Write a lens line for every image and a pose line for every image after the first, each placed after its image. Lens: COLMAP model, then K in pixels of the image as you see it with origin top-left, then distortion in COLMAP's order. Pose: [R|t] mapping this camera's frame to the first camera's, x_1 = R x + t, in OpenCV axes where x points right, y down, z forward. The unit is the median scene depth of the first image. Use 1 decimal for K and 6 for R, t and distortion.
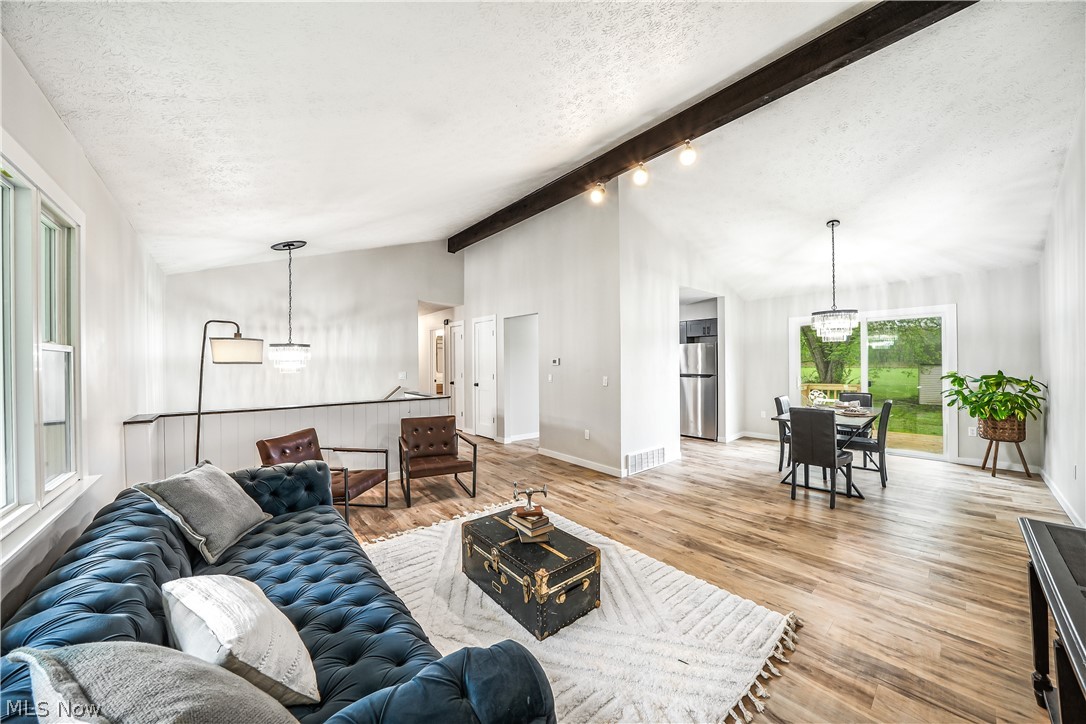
lens RADIAL K [[373.1, 0, 539.2], [0, 373.1, 362.4], [0, 0, 1]] dist [-0.012778, 0.001628]
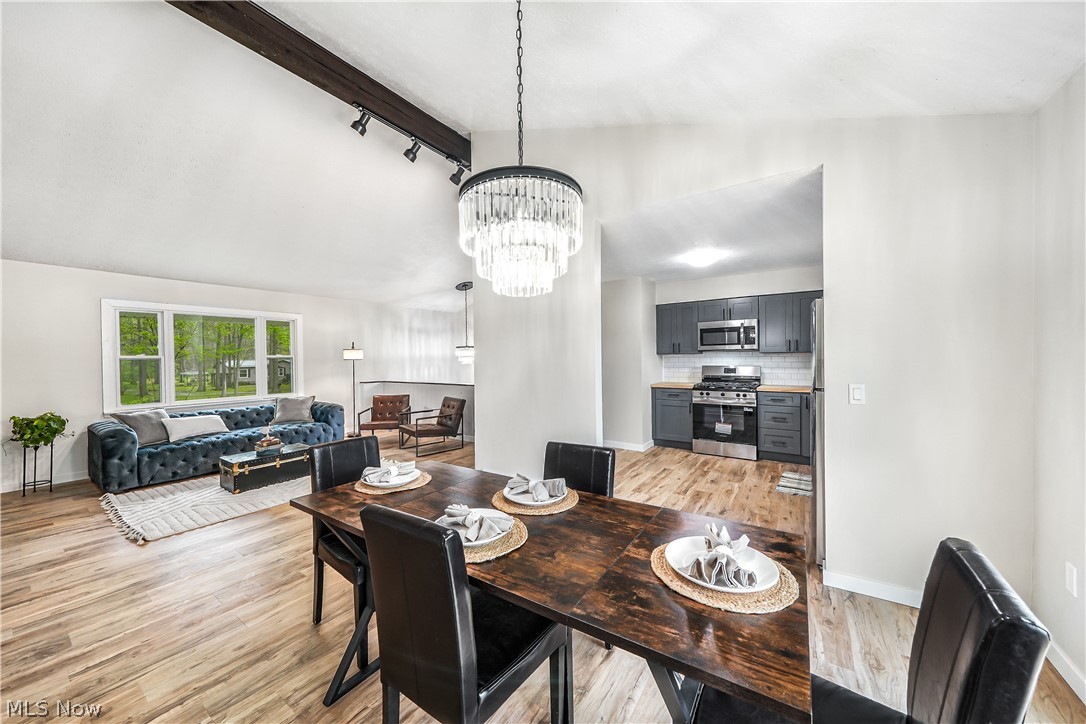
lens RADIAL K [[373.1, 0, 543.1], [0, 373.1, 360.7], [0, 0, 1]] dist [-0.012778, 0.001628]
pose [[0.279977, 0.007393, -0.959978, 1.086555], [0.011776, 0.999869, 0.011134, -0.000999], [0.959935, -0.014422, 0.279853, 0.915720]]
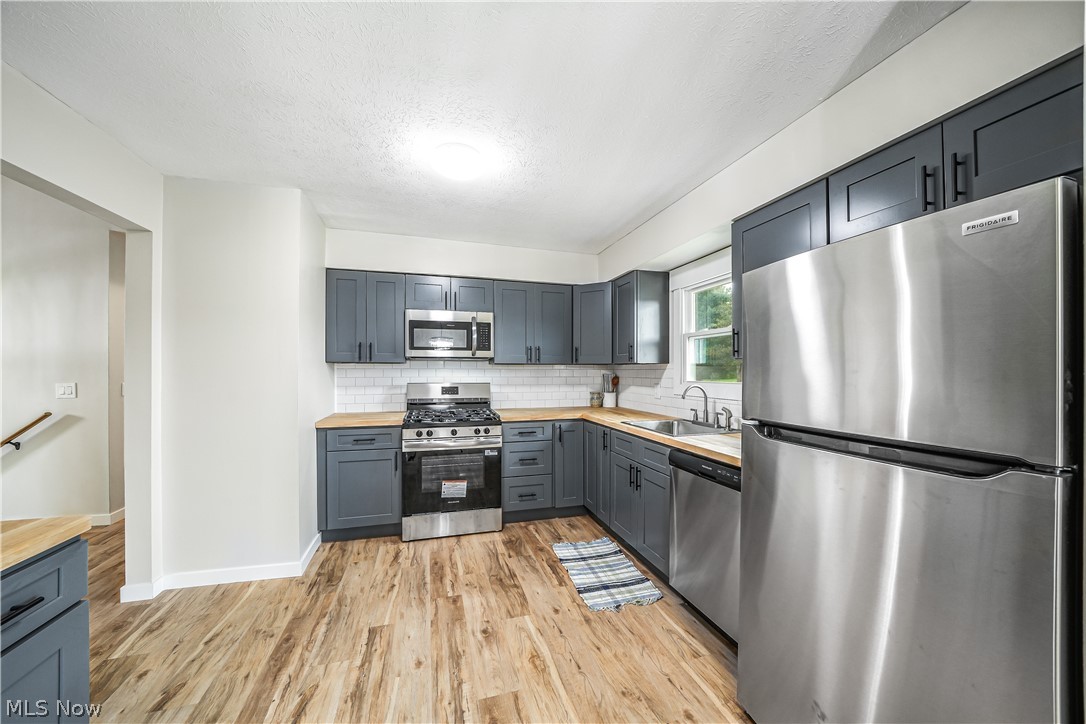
lens RADIAL K [[373.1, 0, 527.2], [0, 373.1, 371.6], [0, 0, 1]] dist [-0.012778, 0.001628]
pose [[0.914812, 0.008785, -0.403783, 0.539905], [-0.006002, 0.999949, 0.008156, 0.005604], [0.403834, -0.005038, 0.914818, 1.198512]]
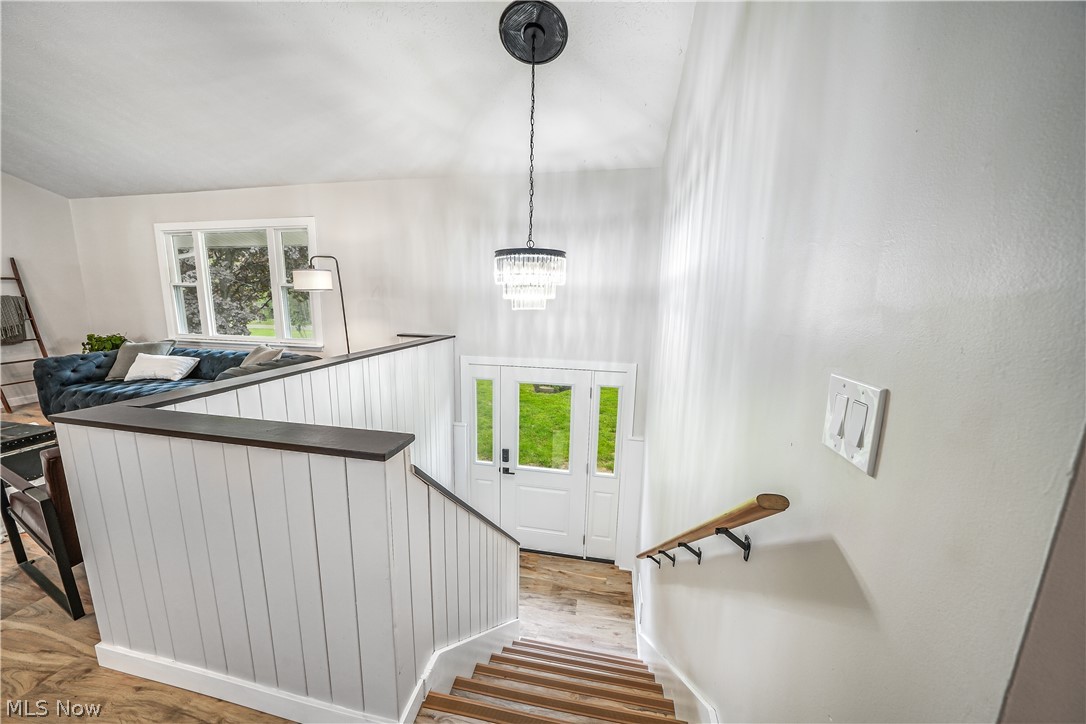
lens RADIAL K [[373.1, 0, 537.1], [0, 373.1, 362.2], [0, 0, 1]] dist [-0.012778, 0.001628]
pose [[-0.781622, 0.097644, -0.616062, -0.377096], [-0.011841, 0.985170, 0.171171, 0.011252], [0.623640, 0.141086, -0.768874, 1.511533]]
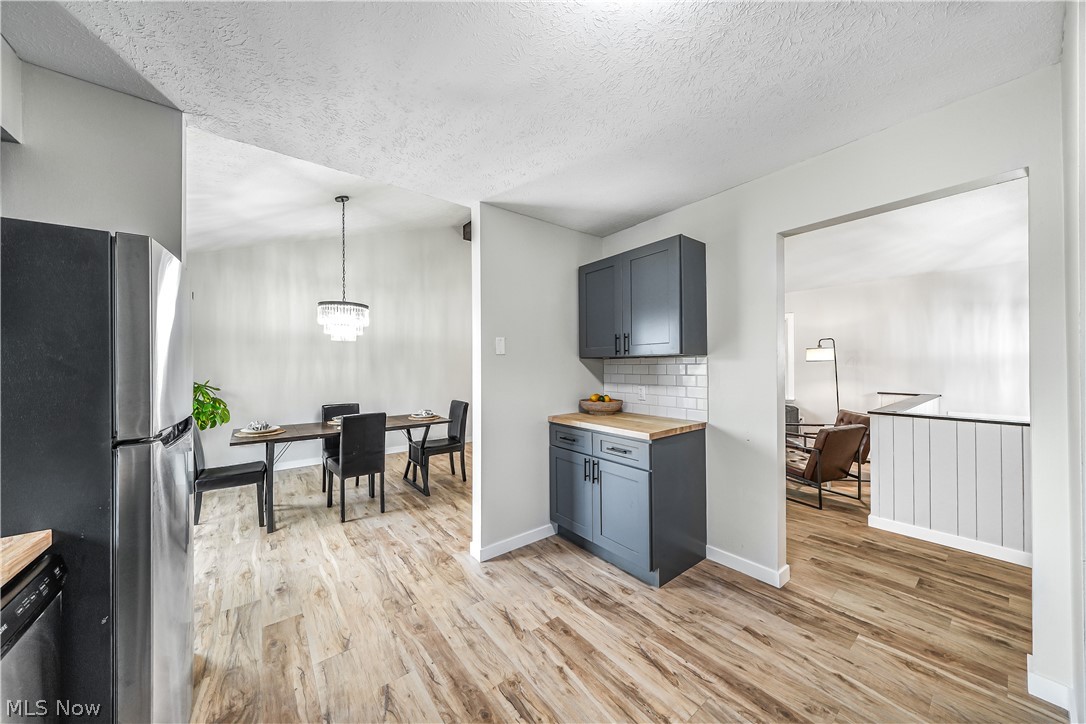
lens RADIAL K [[373.1, 0, 531.4], [0, 373.1, 362.7], [0, 0, 1]] dist [-0.012778, 0.001628]
pose [[-0.998843, 0.012212, 0.046515, 0.330819], [0.011638, 0.999853, -0.012581, 0.009425], [-0.046662, -0.012026, -0.998838, 1.796183]]
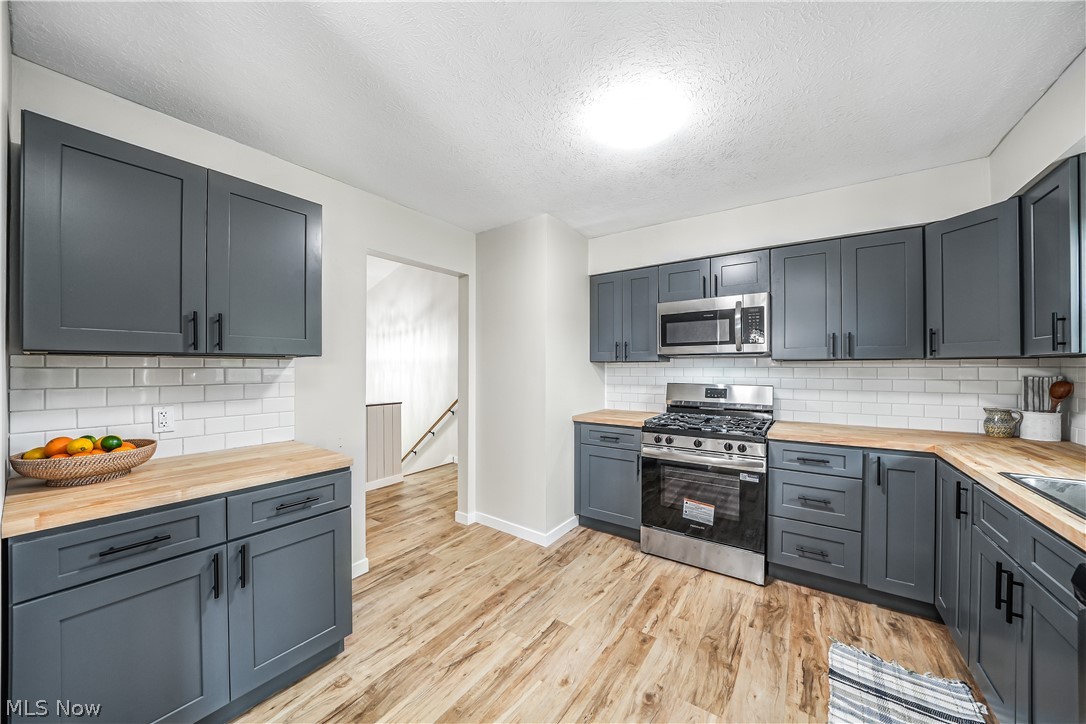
lens RADIAL K [[373.1, 0, 544.8], [0, 373.1, 369.0], [0, 0, 1]] dist [-0.012778, 0.001628]
pose [[0.279626, 0.007434, -0.960080, 0.622603], [0.000282, 0.999969, 0.007825, 0.004745], [0.960109, -0.002459, 0.279616, 1.382798]]
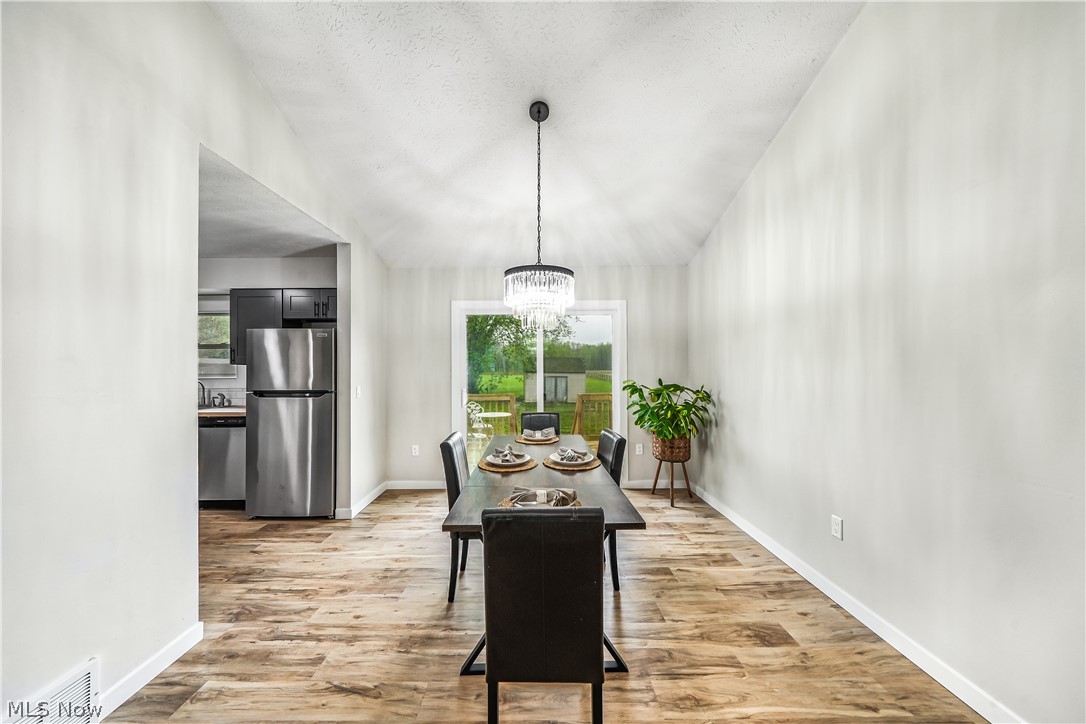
lens RADIAL K [[373.1, 0, 550.9], [0, 373.1, 365.1], [0, 0, 1]] dist [-0.012778, 0.001628]
pose [[0.622956, 0.013691, 0.782137, 0.376248], [-0.003202, 0.999883, -0.014952, 0.005229], [-0.782251, 0.006810, 0.622927, 0.637655]]
